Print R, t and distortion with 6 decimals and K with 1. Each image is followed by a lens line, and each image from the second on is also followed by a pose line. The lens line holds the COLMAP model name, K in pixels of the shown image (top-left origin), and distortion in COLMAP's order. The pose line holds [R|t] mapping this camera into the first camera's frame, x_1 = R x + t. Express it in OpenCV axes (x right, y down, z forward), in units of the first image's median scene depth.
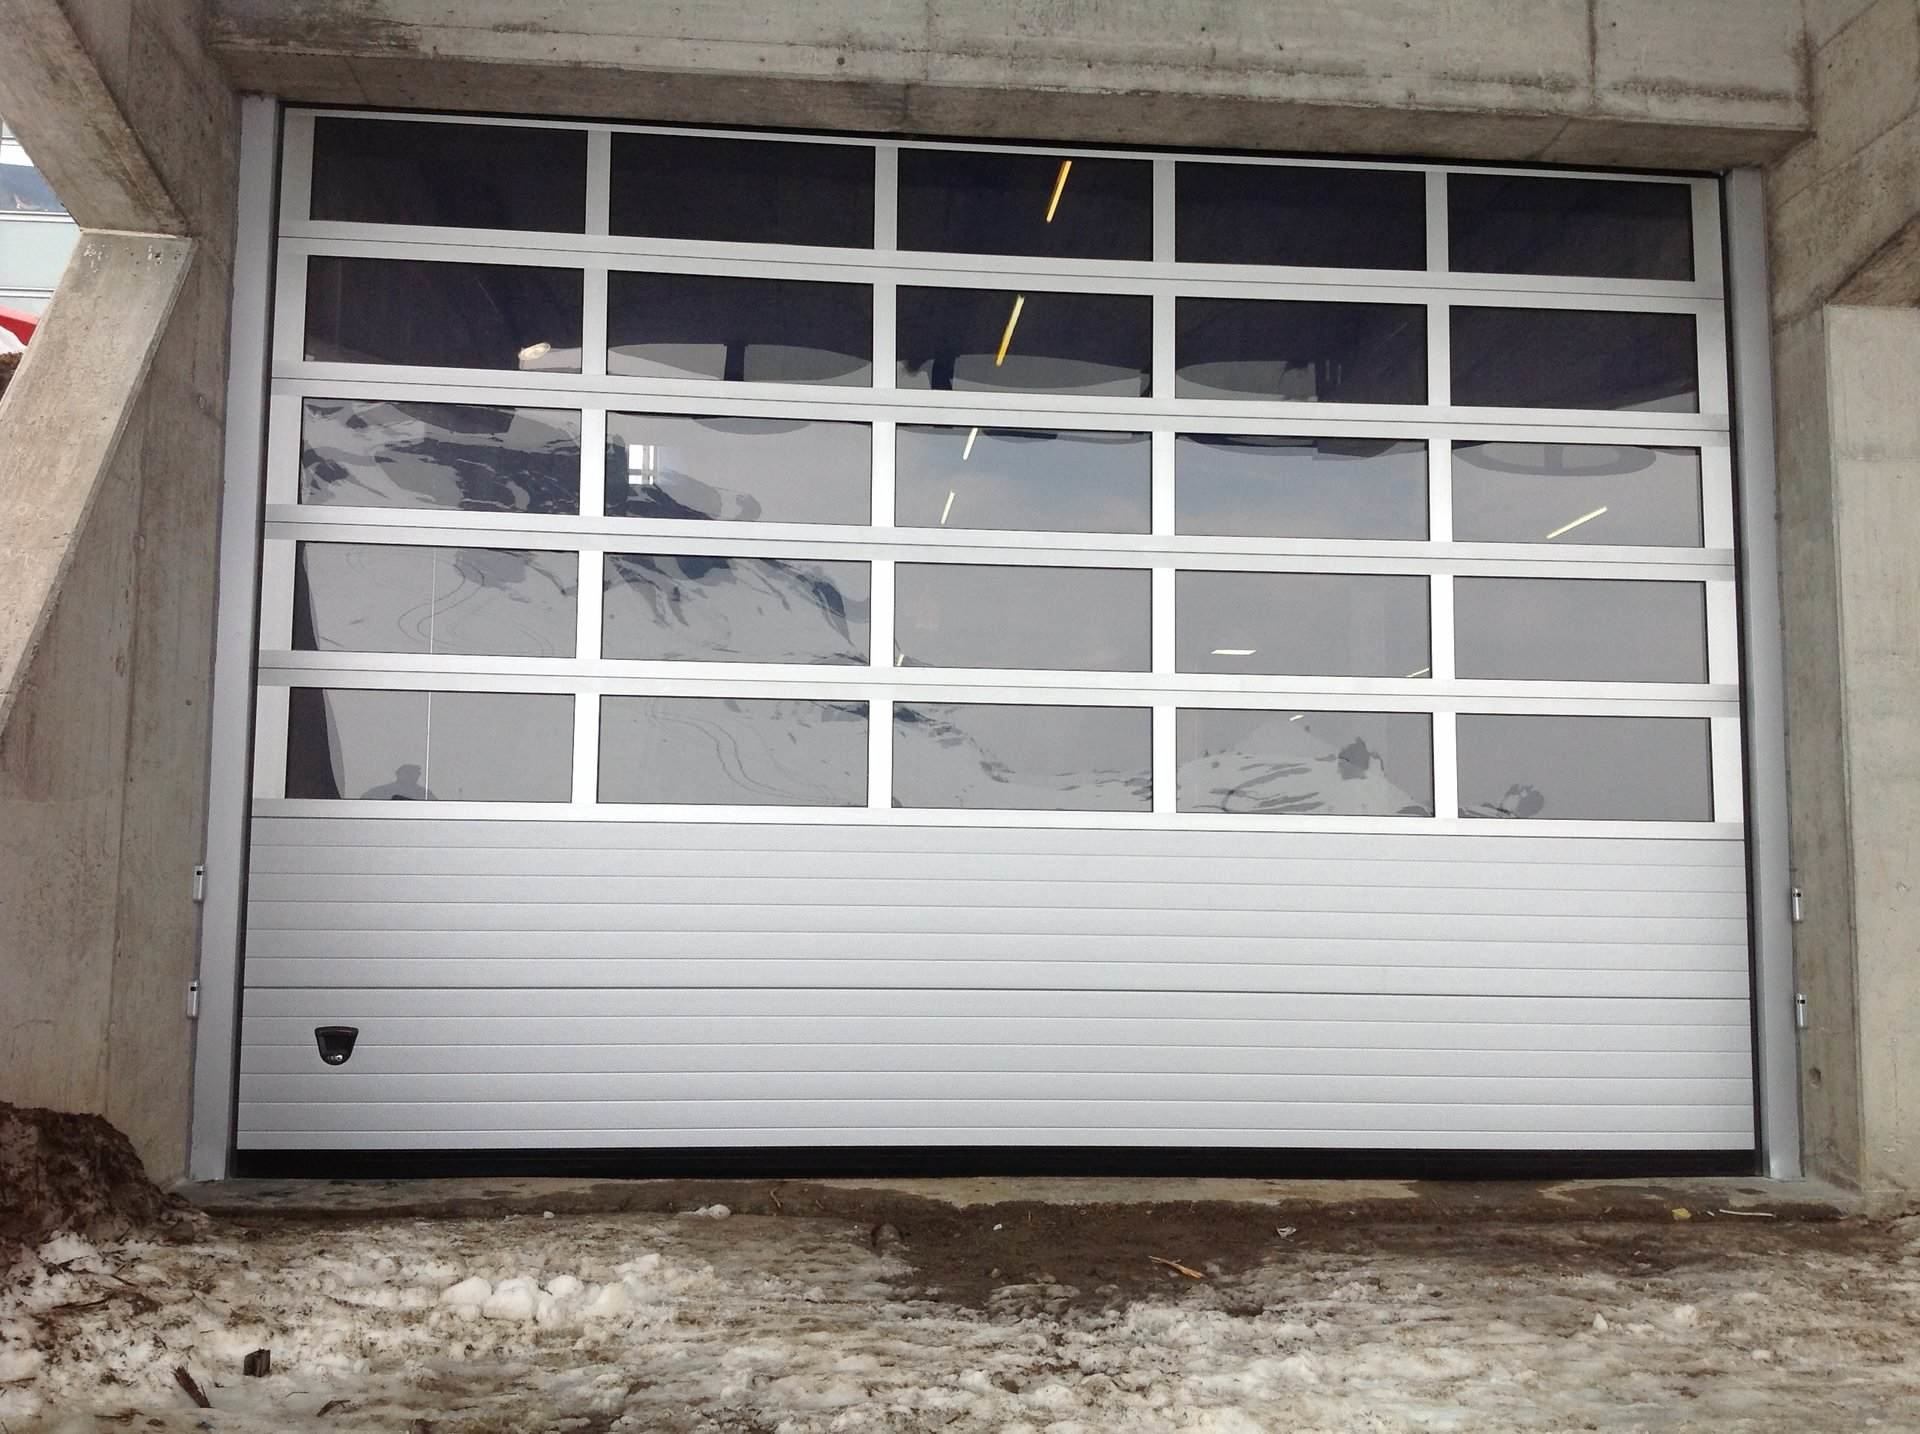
lens RADIAL K [[1720.2, 0, 960.8], [0, 1720.2, 702.9], [0, 0, 1]] dist [-0.003496, -0.022447]
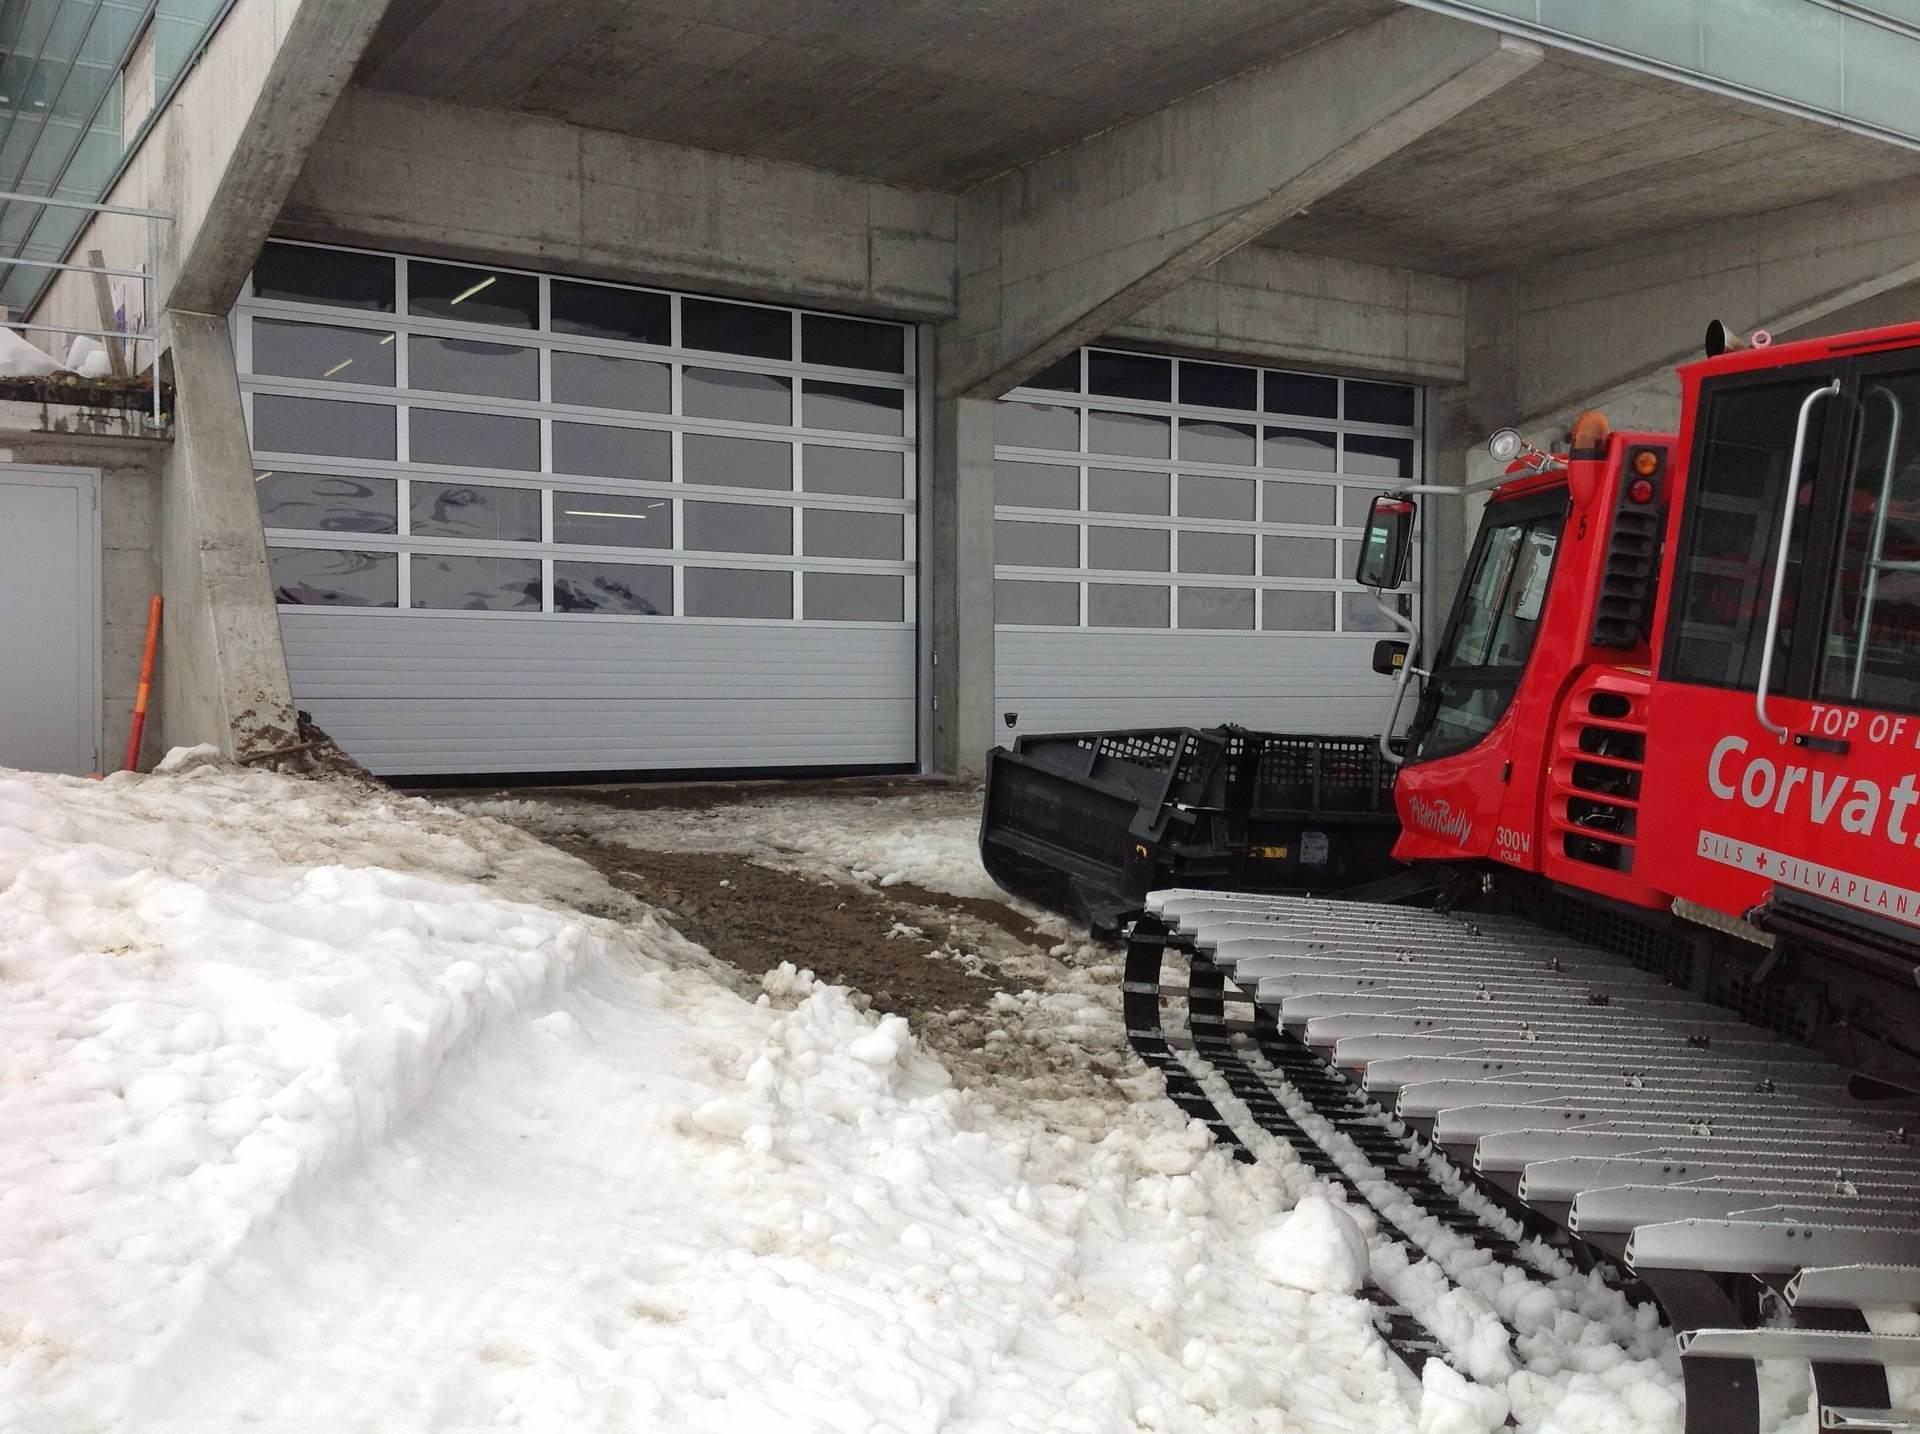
lens RADIAL K [[1948.6, 0, 958.8], [0, 1948.6, 714.6], [0, 0, 1]] dist [-0.010623, 0.000000]
pose [[0.873818, -0.016548, 0.485972, -0.761370], [-0.043549, 0.992741, 0.112110, -0.102314], [-0.484299, -0.119128, 0.866754, -1.297792]]
